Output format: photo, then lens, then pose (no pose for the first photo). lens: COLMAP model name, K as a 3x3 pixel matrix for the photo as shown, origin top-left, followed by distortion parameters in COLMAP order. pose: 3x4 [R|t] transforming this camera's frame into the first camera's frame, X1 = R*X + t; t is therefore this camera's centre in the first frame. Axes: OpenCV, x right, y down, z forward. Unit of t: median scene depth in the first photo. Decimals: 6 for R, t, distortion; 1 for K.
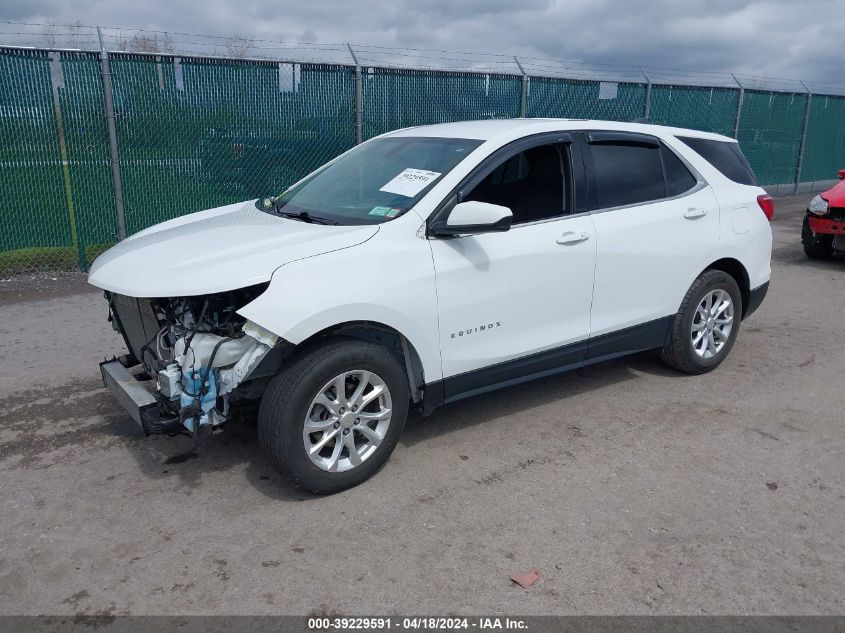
lens RADIAL K [[669.3, 0, 418.2], [0, 669.3, 312.8], [0, 0, 1]] dist [0.024326, -0.029425]
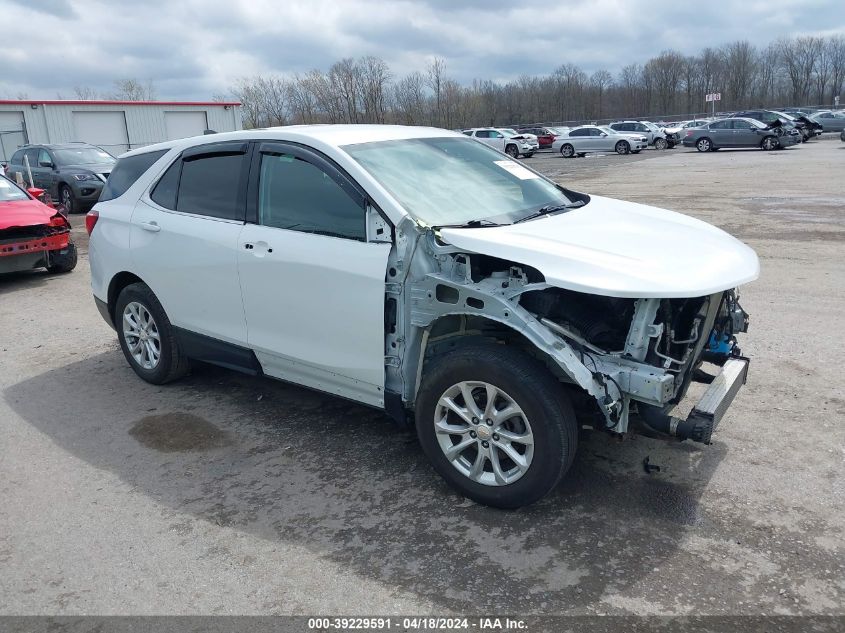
lens RADIAL K [[669.3, 0, 423.7], [0, 669.3, 313.6], [0, 0, 1]] dist [0.024326, -0.029425]
pose [[-0.316877, -0.234050, 0.919135, -0.967514], [0.293545, 0.897294, 0.329689, -0.353613], [-0.901898, 0.374278, -0.215628, 1.307518]]
